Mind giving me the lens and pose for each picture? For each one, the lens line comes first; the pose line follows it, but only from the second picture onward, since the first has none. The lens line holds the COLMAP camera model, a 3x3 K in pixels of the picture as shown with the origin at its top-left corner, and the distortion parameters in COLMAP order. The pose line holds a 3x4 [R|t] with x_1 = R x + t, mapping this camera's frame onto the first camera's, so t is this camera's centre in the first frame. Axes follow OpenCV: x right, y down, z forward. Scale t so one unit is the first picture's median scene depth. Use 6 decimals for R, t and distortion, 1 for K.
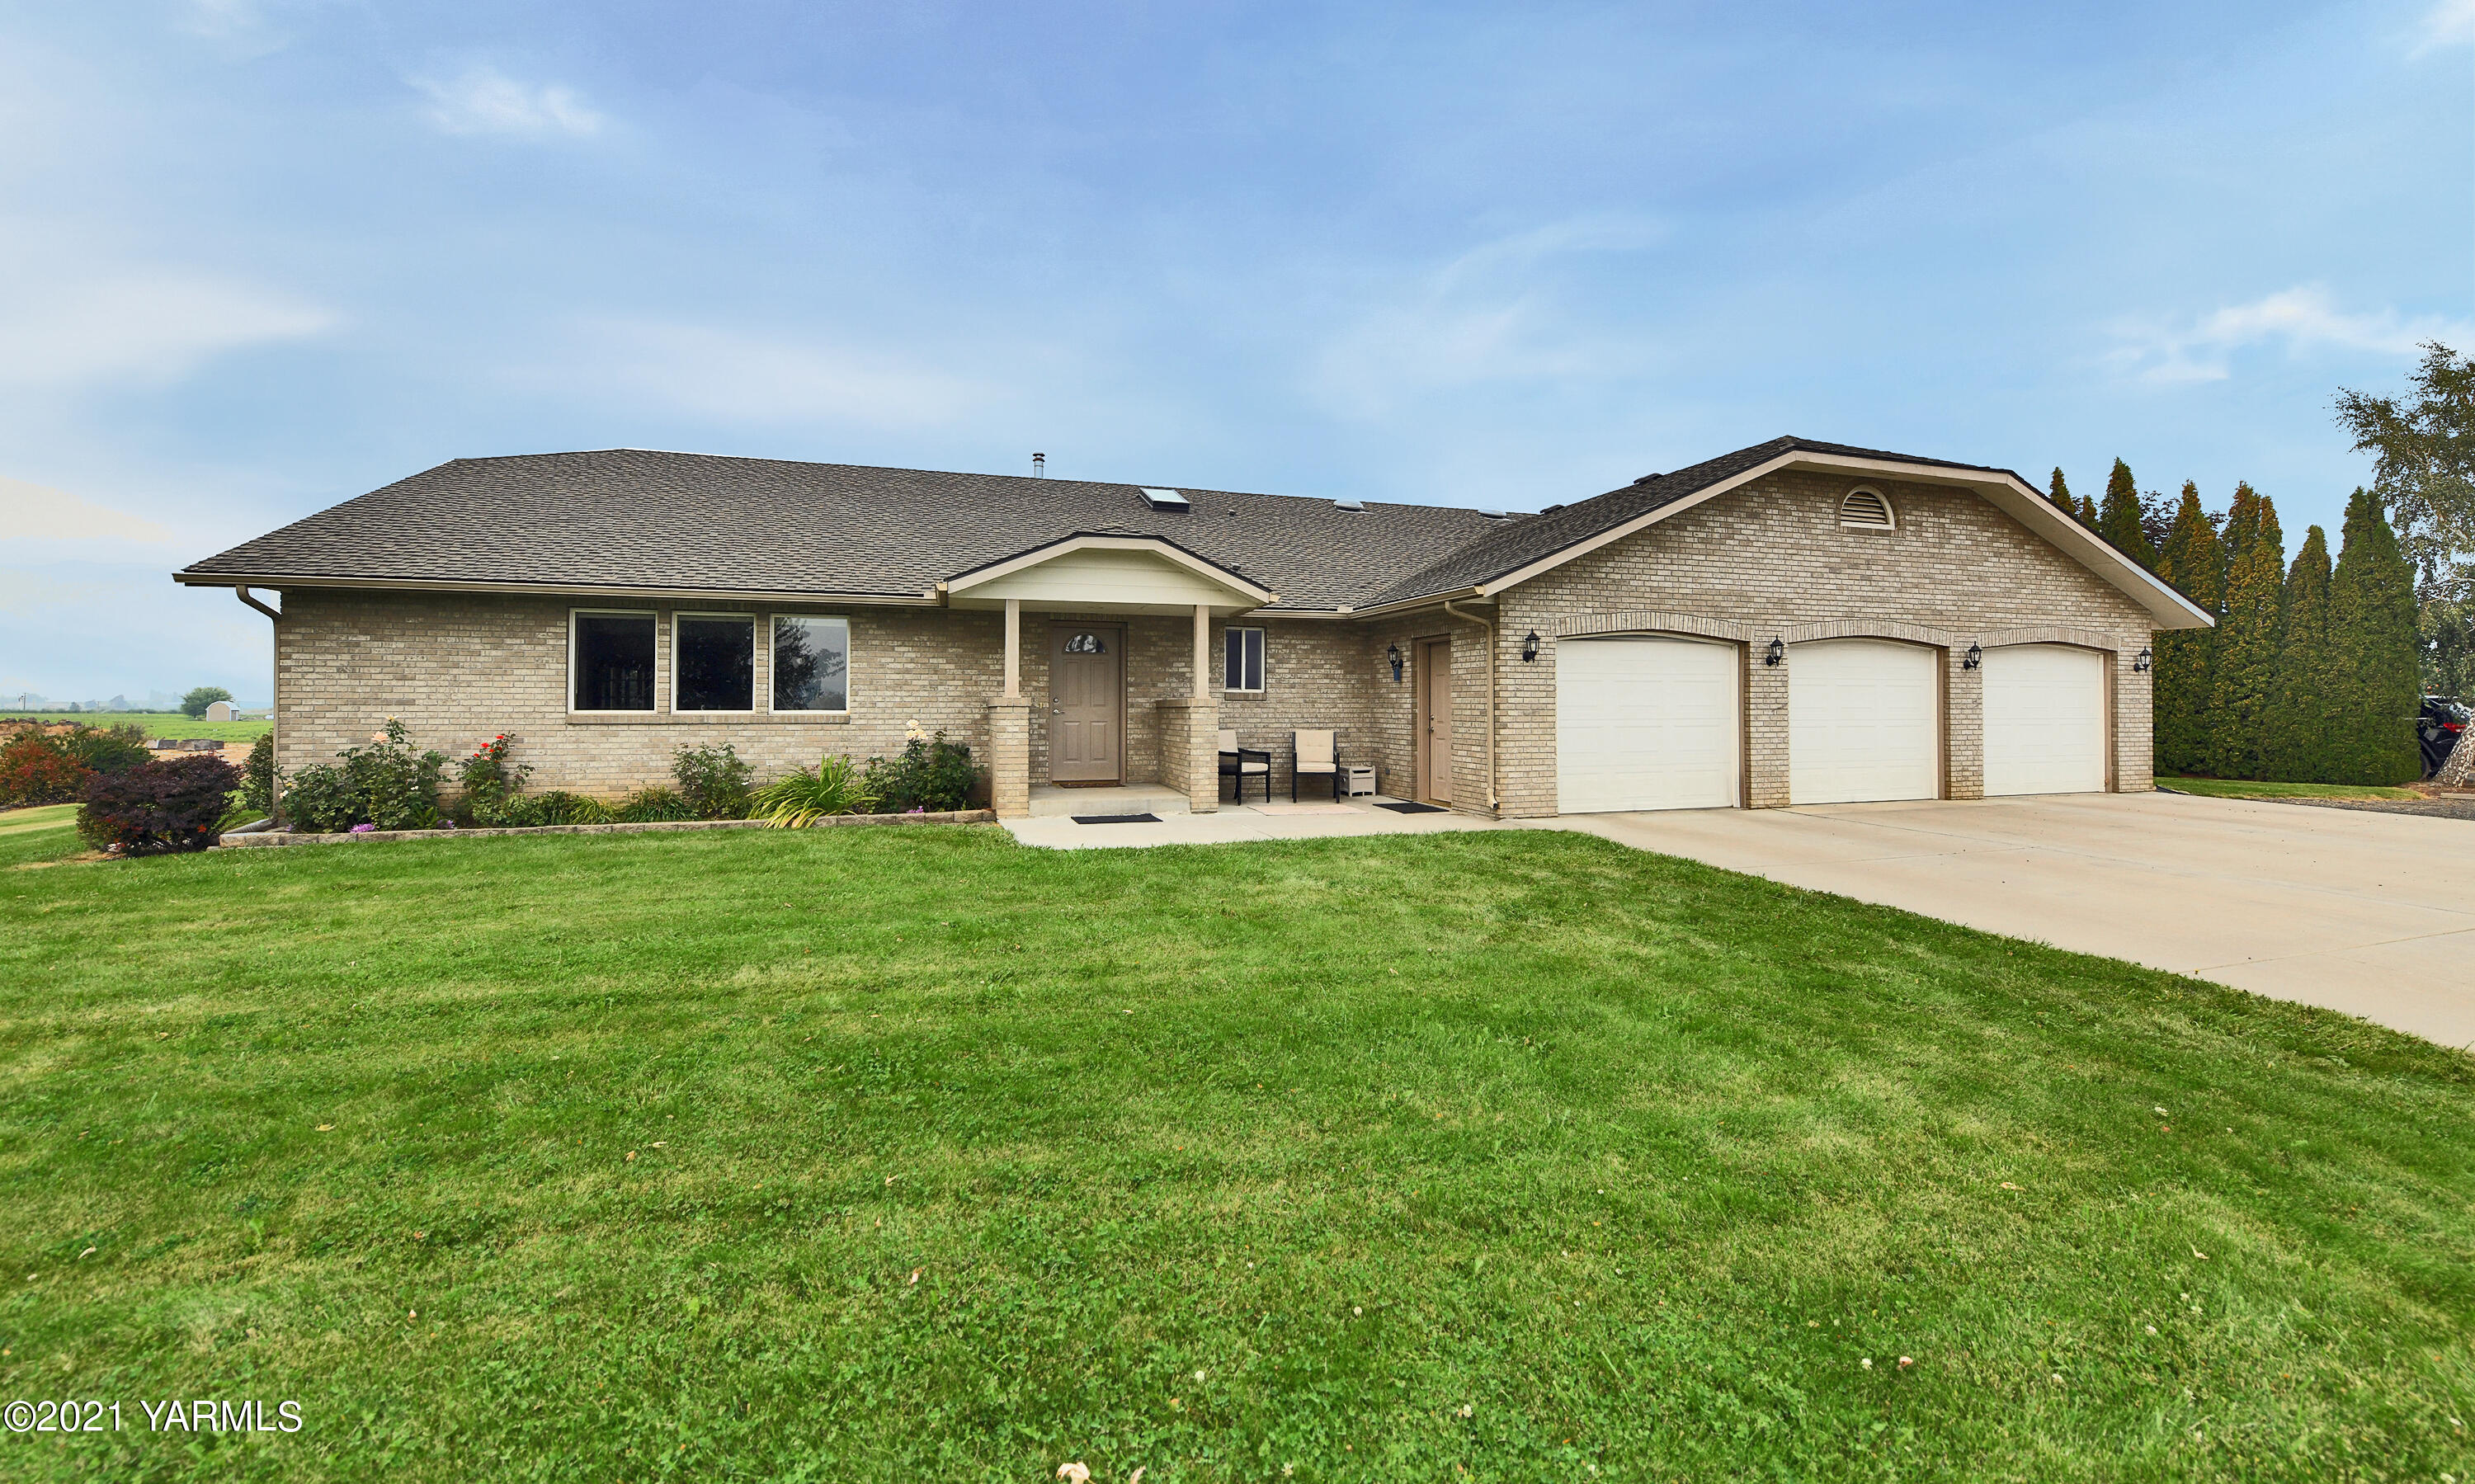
lens RADIAL K [[1004.8, 0, 1244.8], [0, 1004.8, 693.1], [0, 0, 1]] dist [-0.010604, -0.000126]
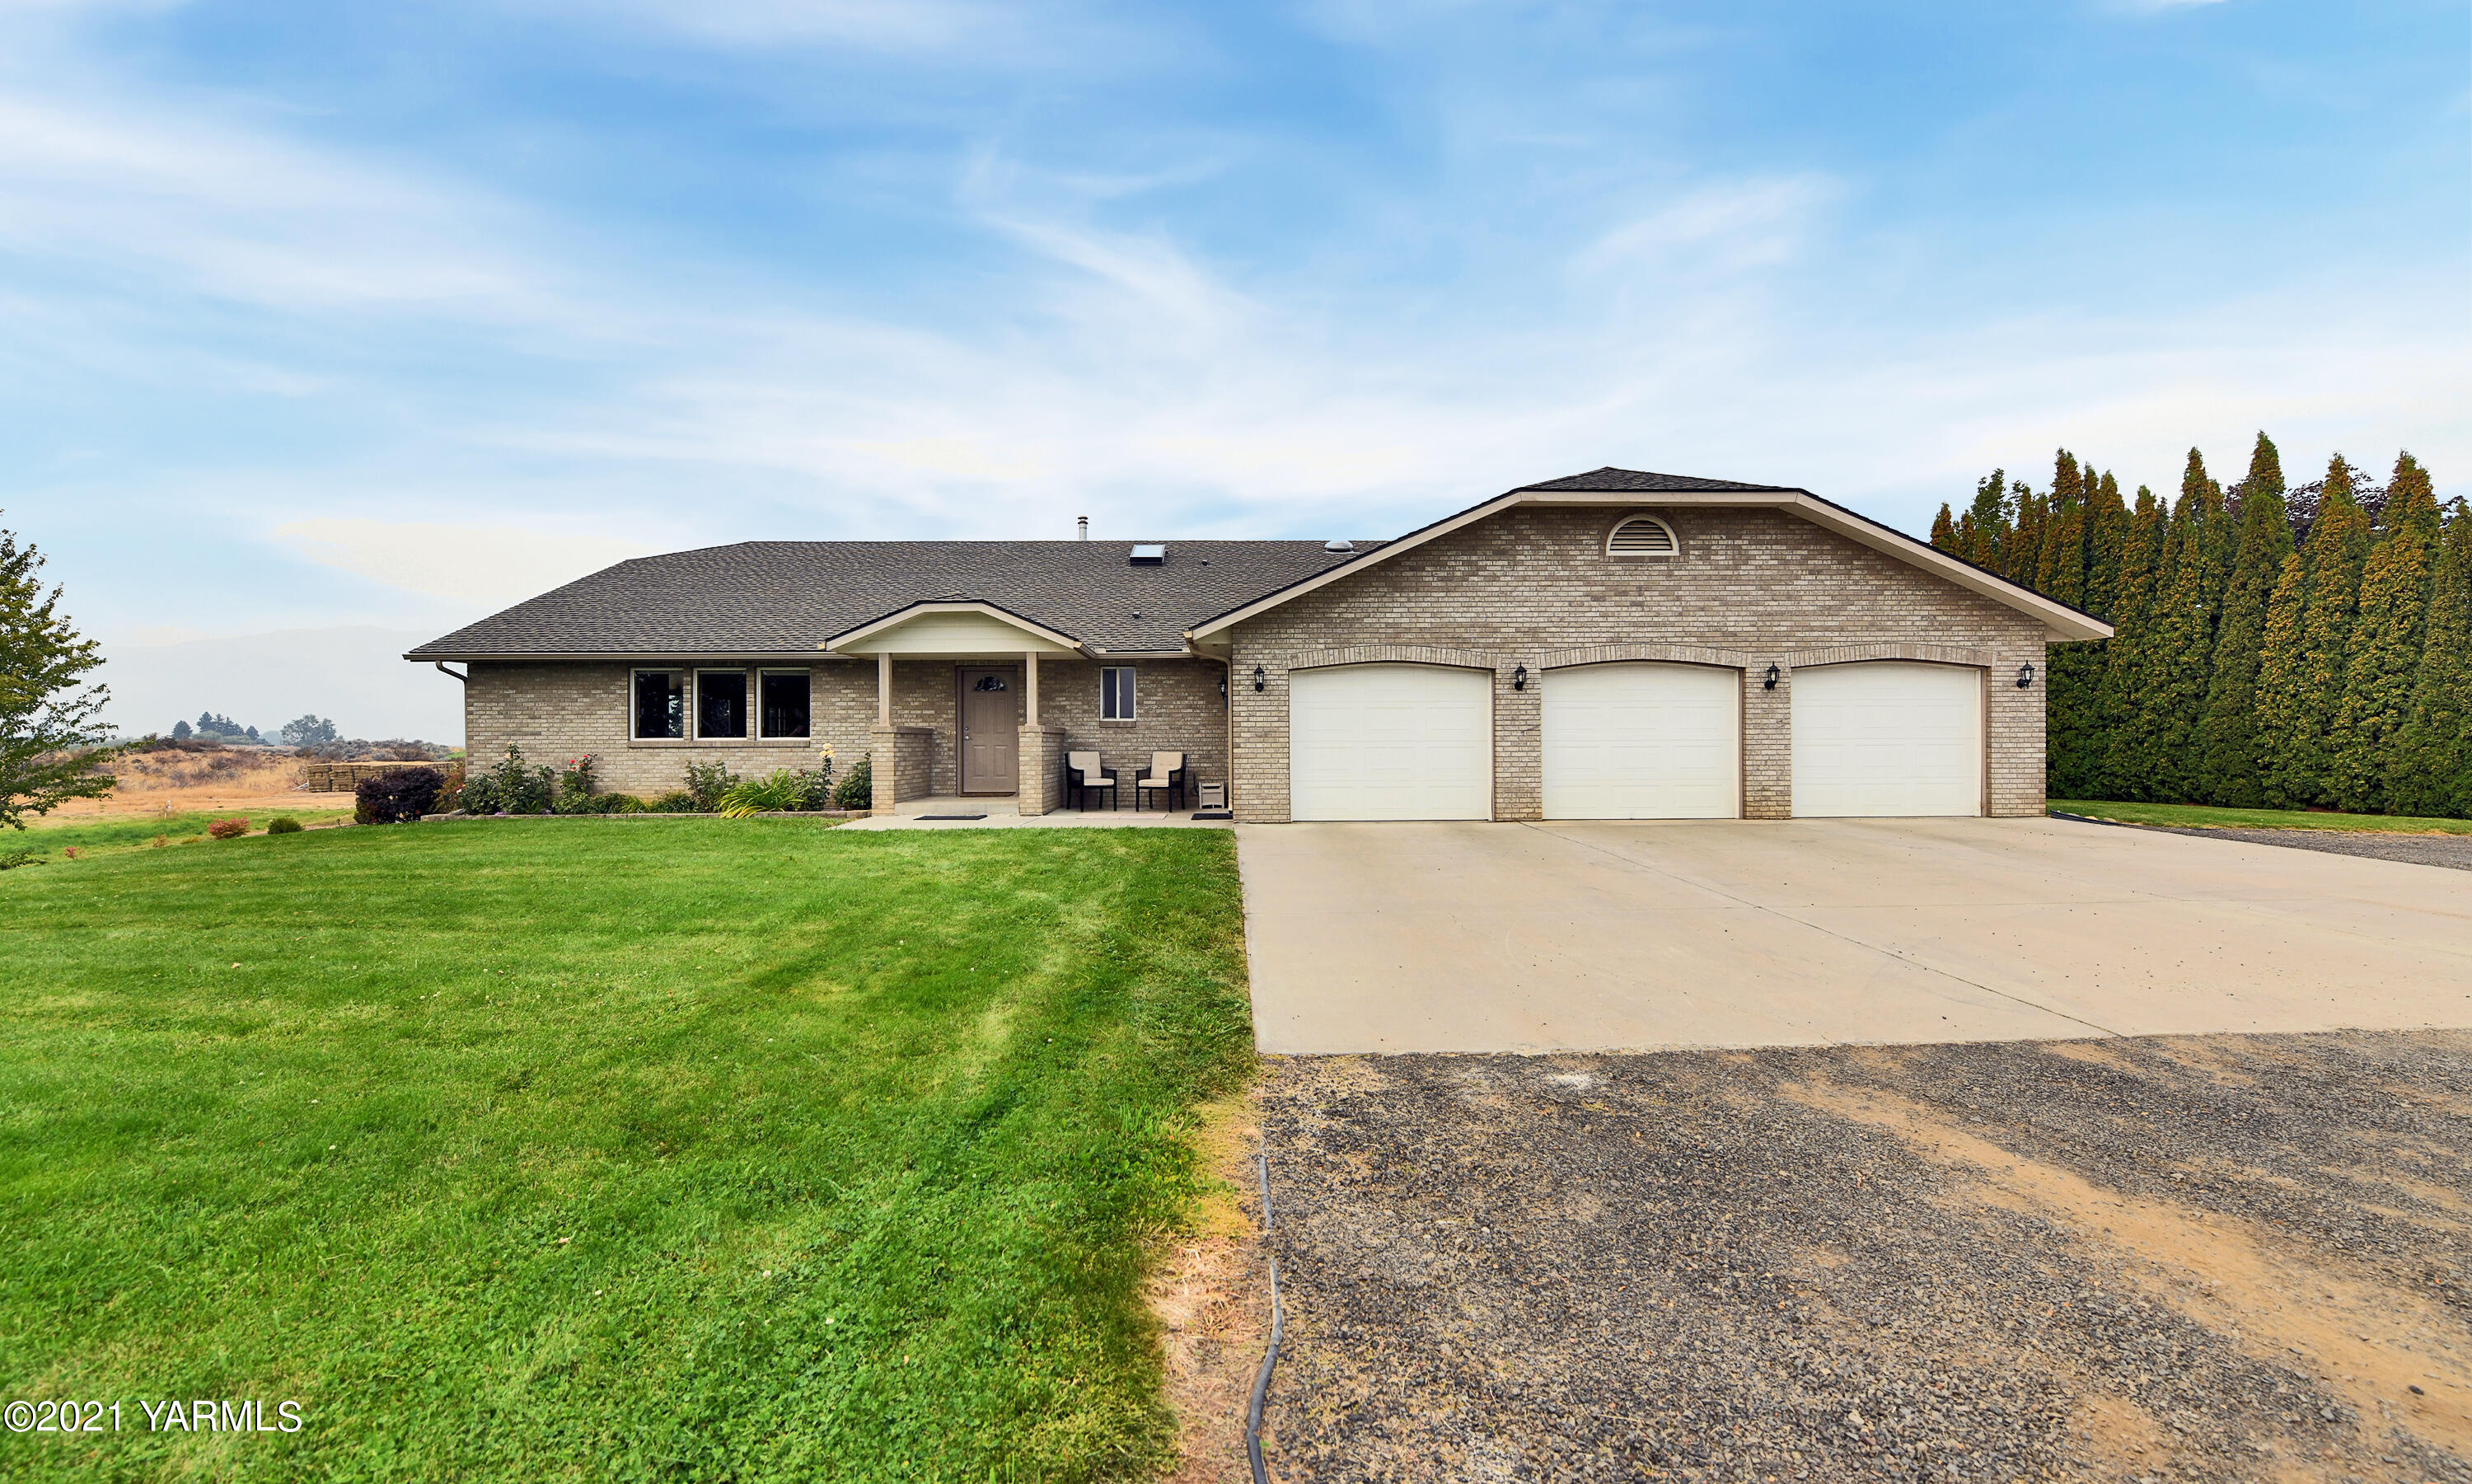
lens RADIAL K [[1021.3, 0, 1236.0], [0, 1021.3, 742.0], [0, 0, 1]] dist [-0.010421, -0.000206]
pose [[0.955466, -0.005564, -0.295049, 0.543548], [0.009886, 0.999865, 0.013157, 0.010635], [0.294936, -0.015488, 0.955392, -0.141729]]
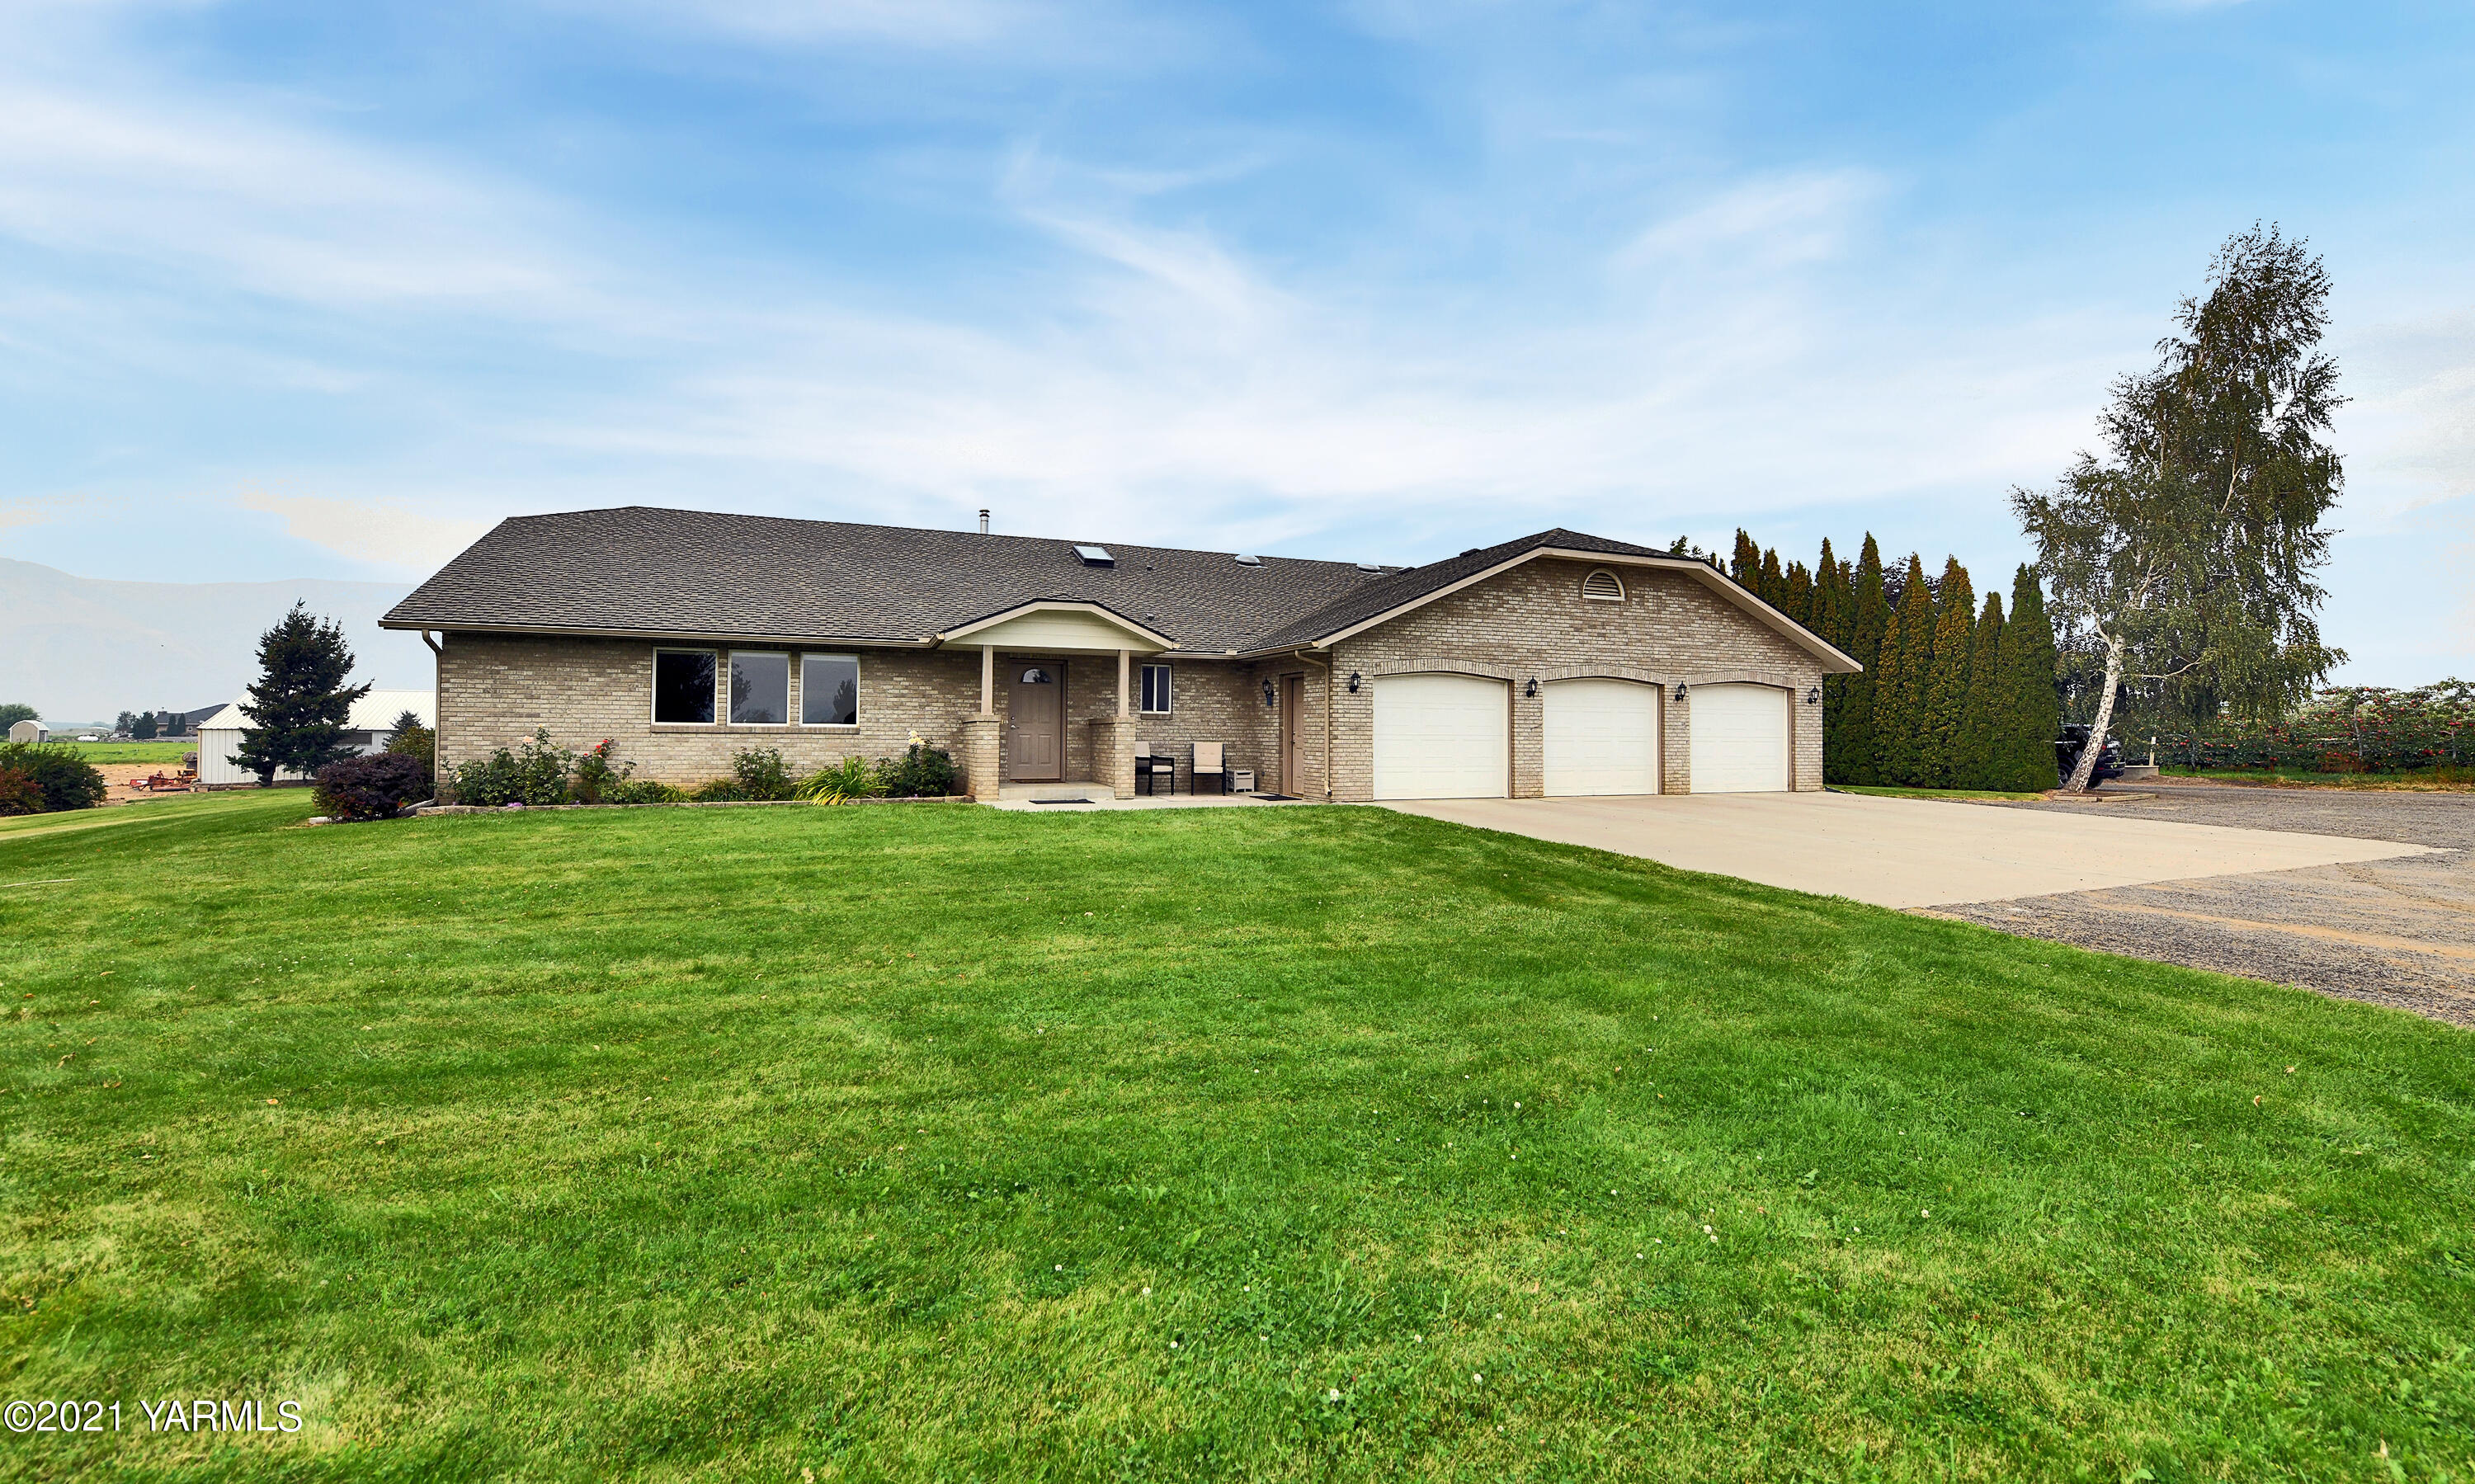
lens RADIAL K [[1031.9, 0, 1247.6], [0, 1031.9, 706.2], [0, 0, 1]] dist [0.000200, -0.000017]
pose [[0.996937, 0.008249, 0.077778, 0.015863], [-0.007231, 0.999885, -0.013363, 0.007492], [-0.077879, 0.012760, 0.996881, -0.406241]]
